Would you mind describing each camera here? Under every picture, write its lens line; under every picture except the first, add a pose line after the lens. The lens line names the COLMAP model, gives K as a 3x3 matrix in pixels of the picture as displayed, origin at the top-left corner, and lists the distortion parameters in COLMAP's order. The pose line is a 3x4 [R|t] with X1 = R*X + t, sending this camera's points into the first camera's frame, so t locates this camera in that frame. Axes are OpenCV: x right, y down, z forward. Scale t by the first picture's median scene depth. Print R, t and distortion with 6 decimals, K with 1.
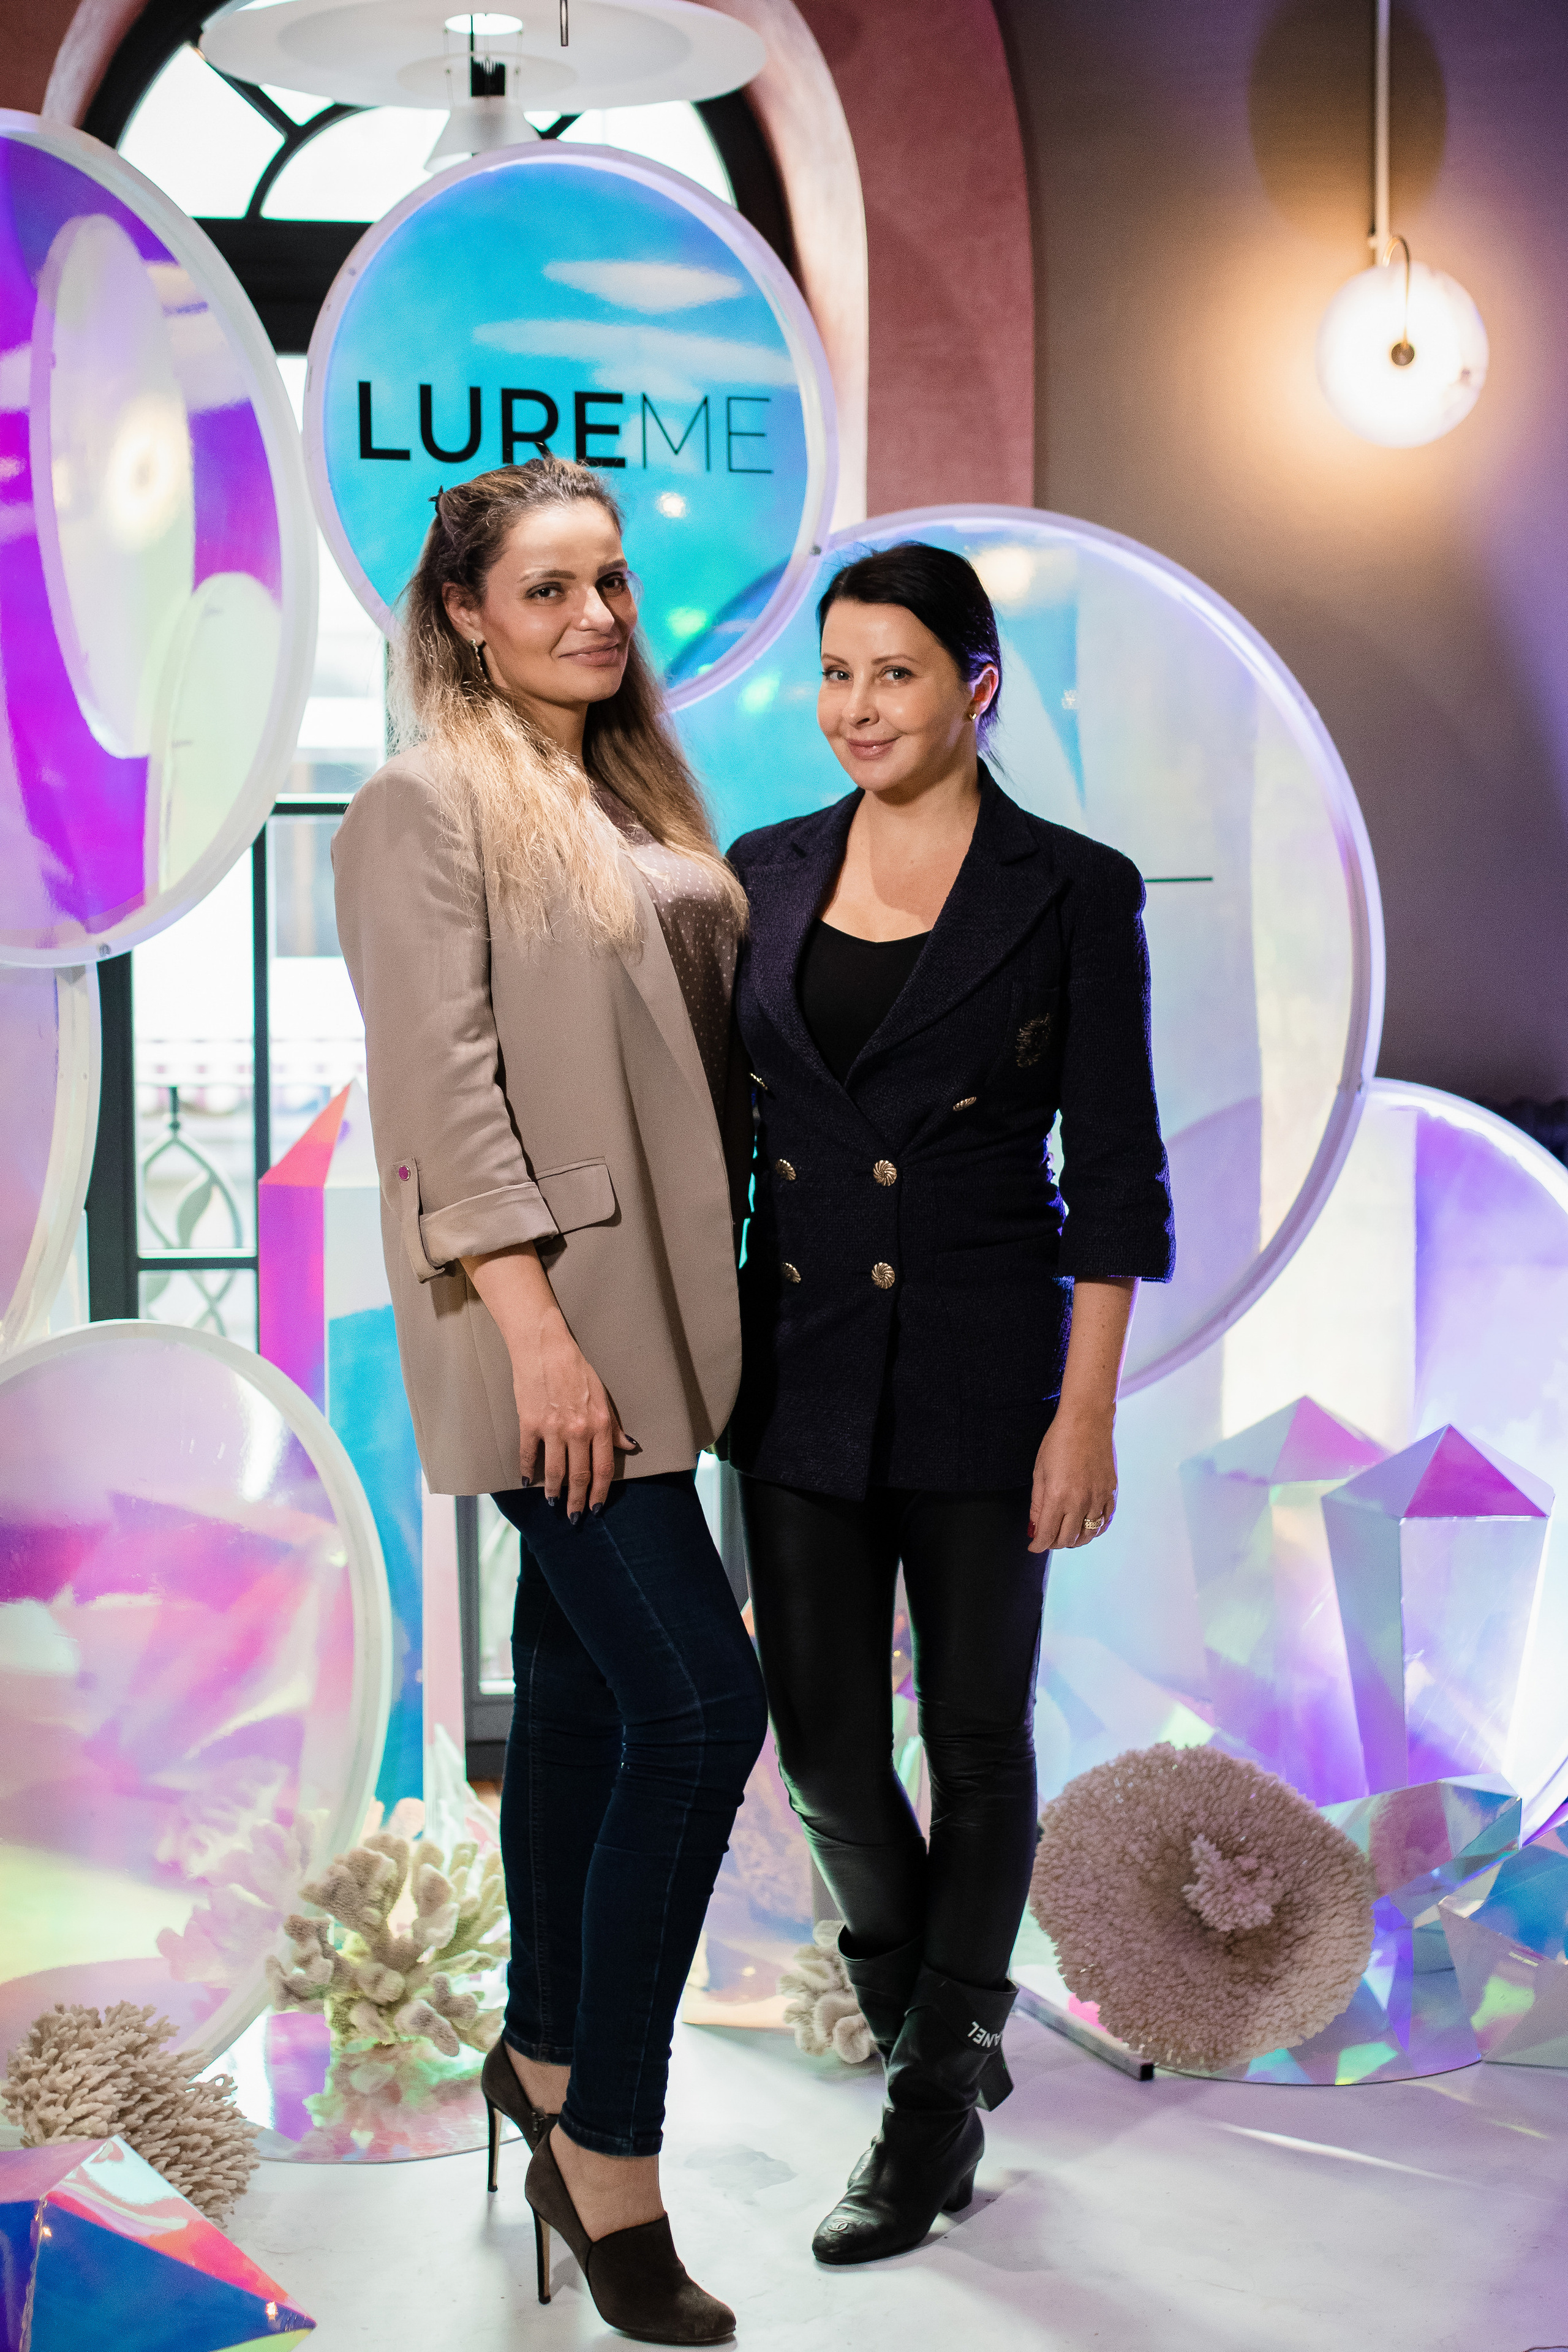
lens RADIAL K [[3728.3, 0, 789.9], [0, 3728.3, 1174.0], [0, 0, 1]] dist [-0.038570, 0.046157]
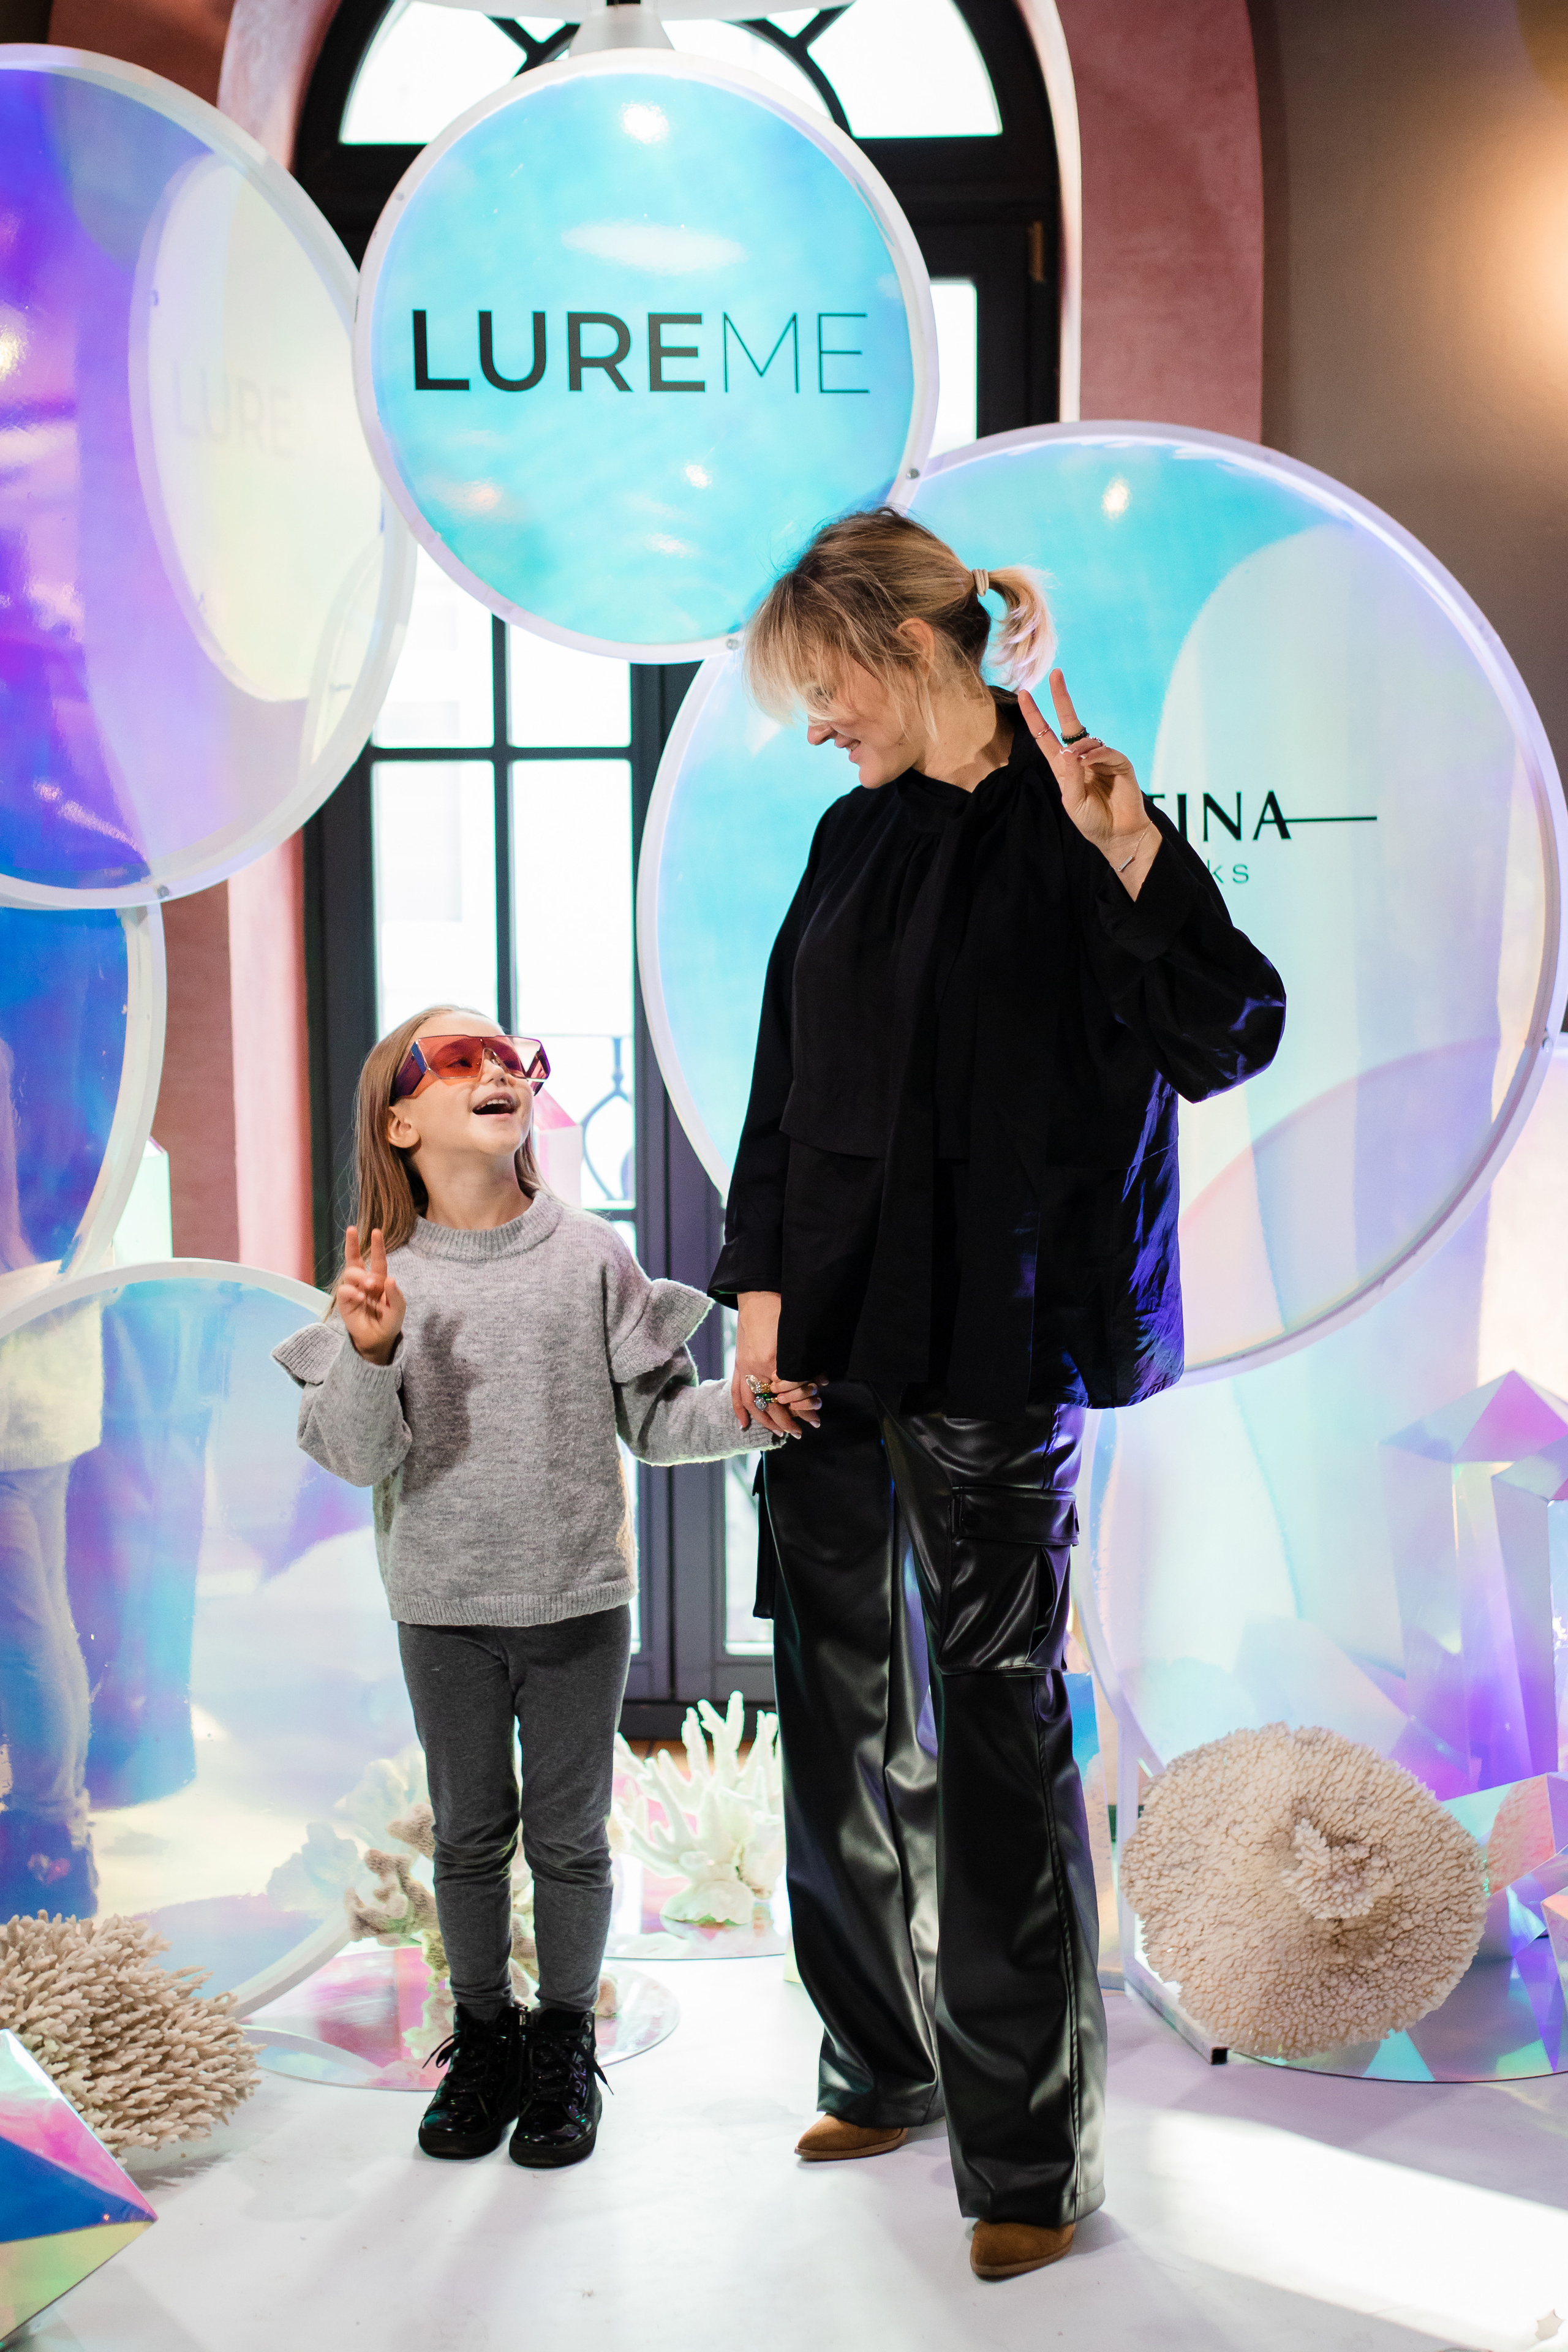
lens RADIAL K [[3878.6, 0, 794.5], [0, 3878.6, 1474.2], [0, 0, 1]] dist [-0.019363, -0.030285]
pose [[0.974408, 0.030963, -0.222646, 0.204846], [-0.012995, 0.996570, 0.081723, 0.008388], [0.224413, -0.076738, 0.971468, 0.003671]]
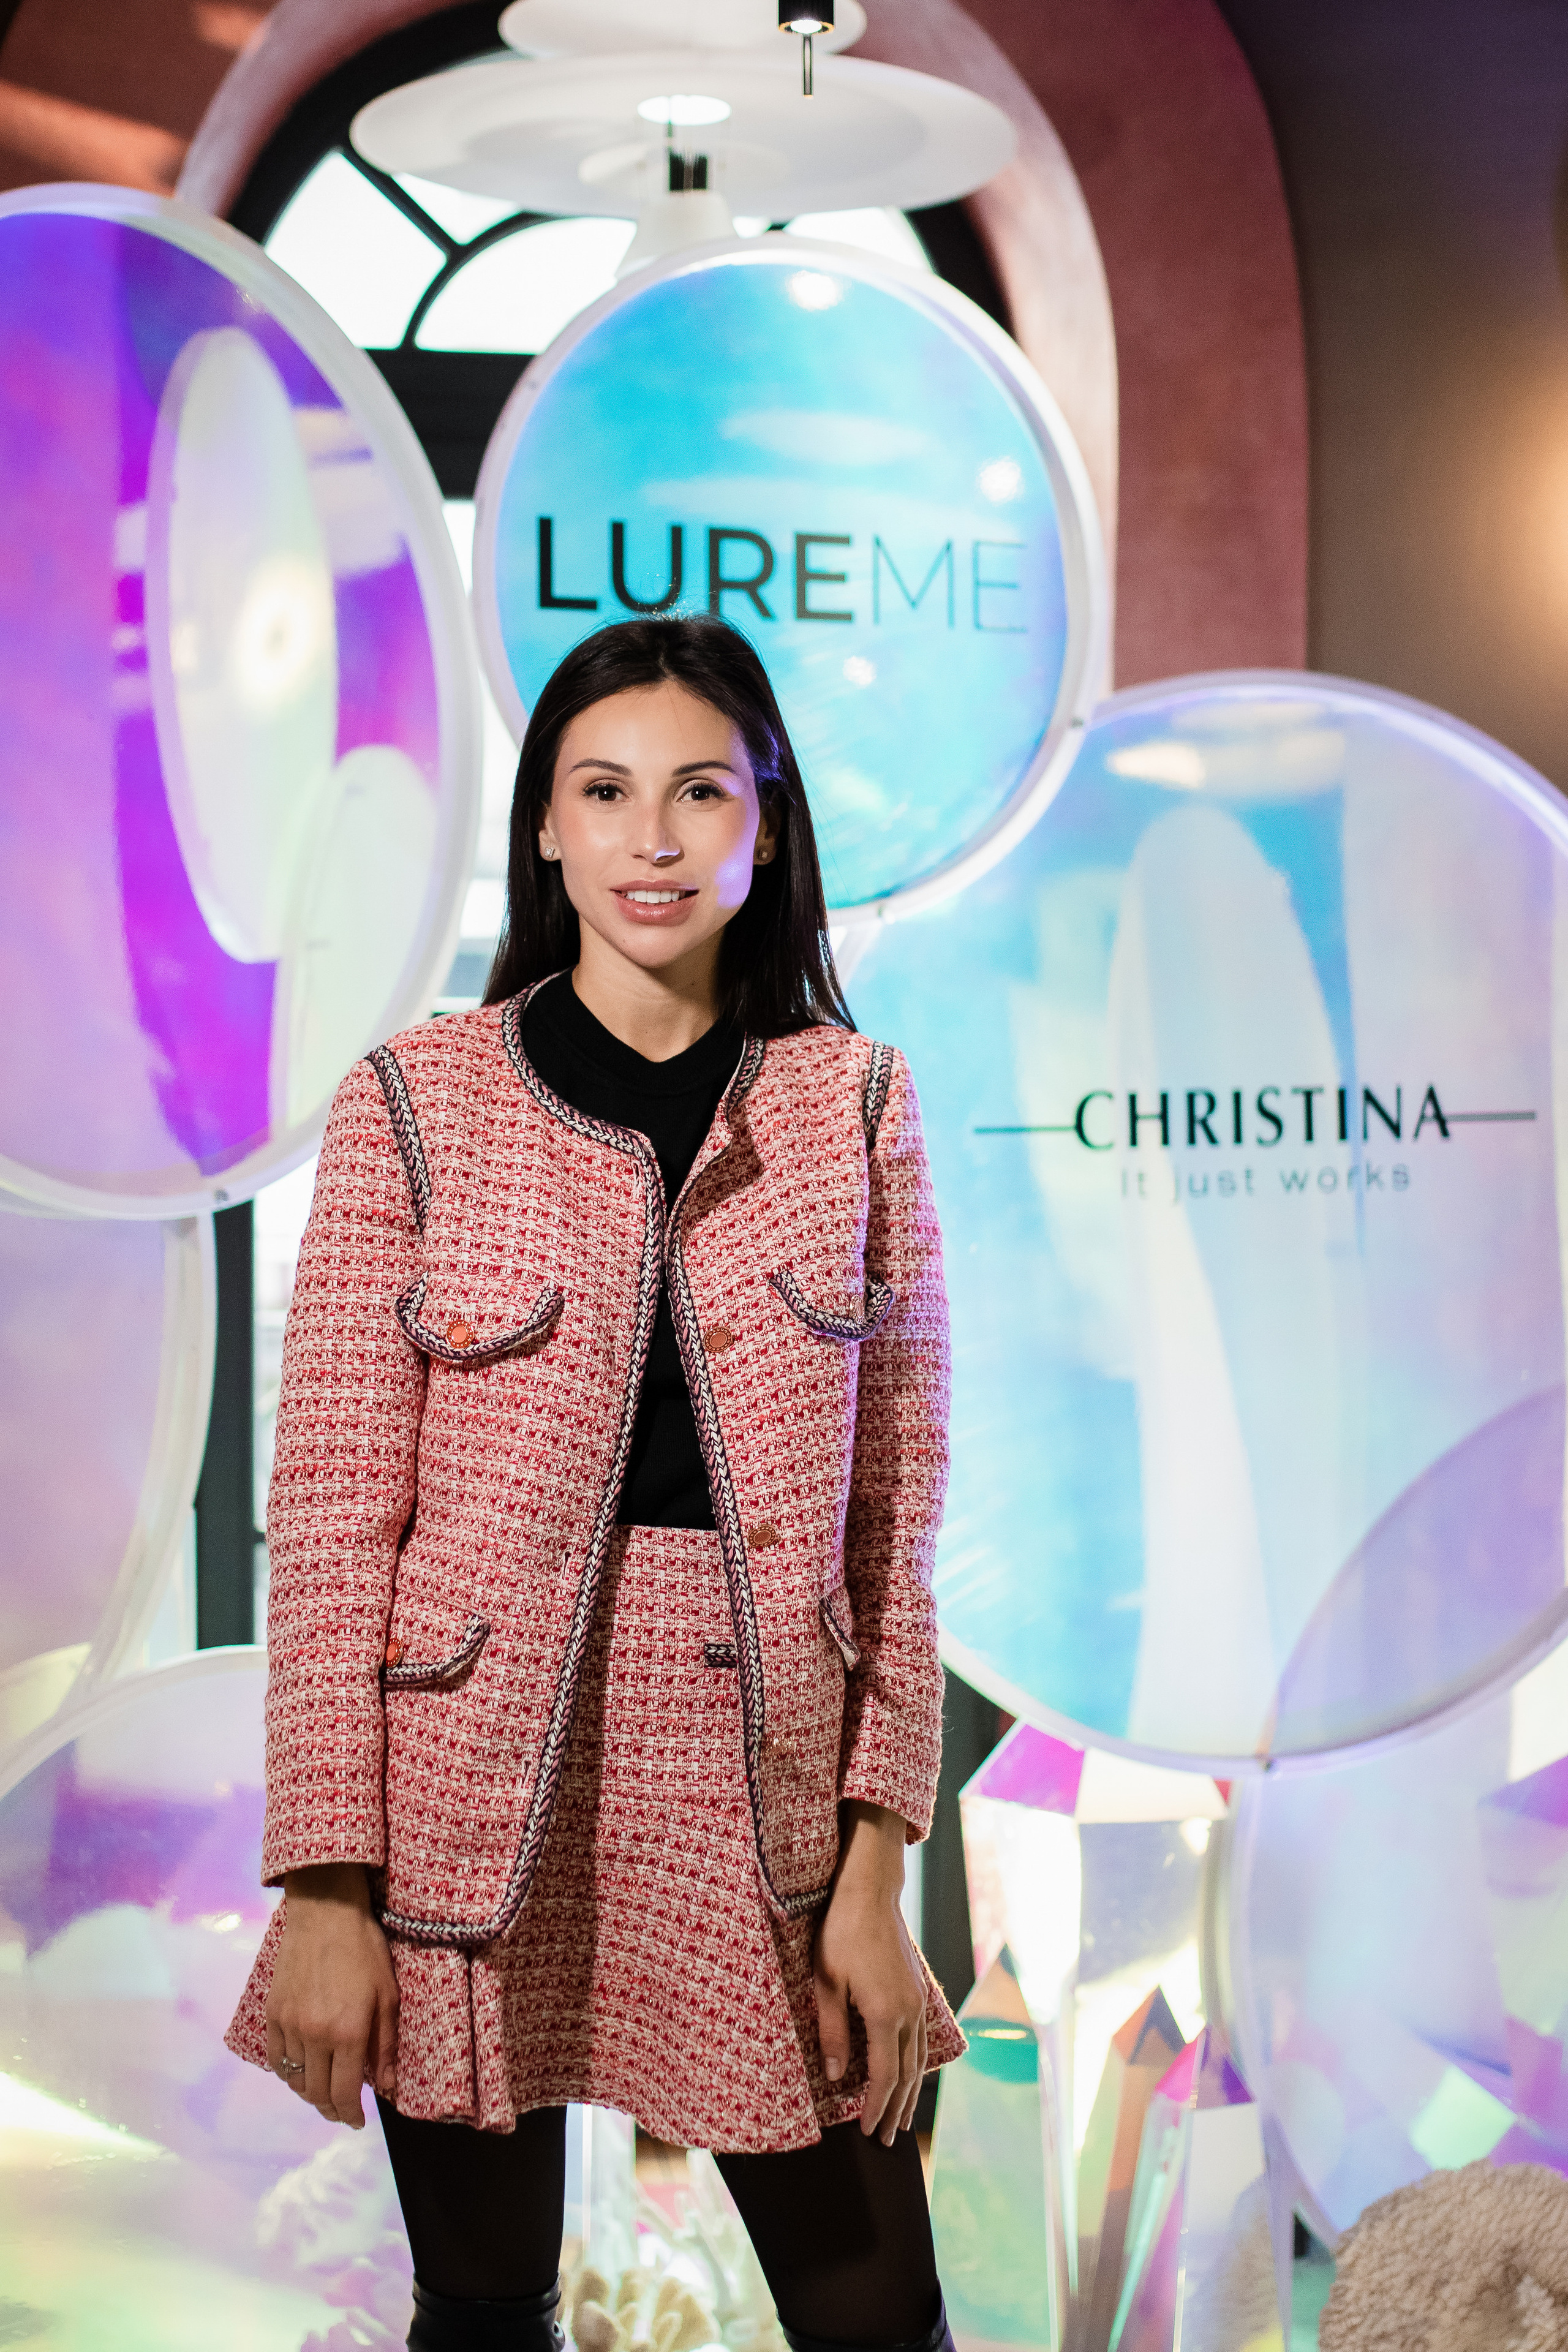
lens RADIAL K [[3728.3, 0, 789.9], [0, 3728.3, 1174.0], [0, 0, 1]] dist [-0.038570, 0.046157]
pose [[0.999454, 0.010272, -0.031398, -0.029899], [-0.011809, 0.998721, -0.049170, -0.024113], [0.030853, 0.049514, 0.998297, 0.165693]]
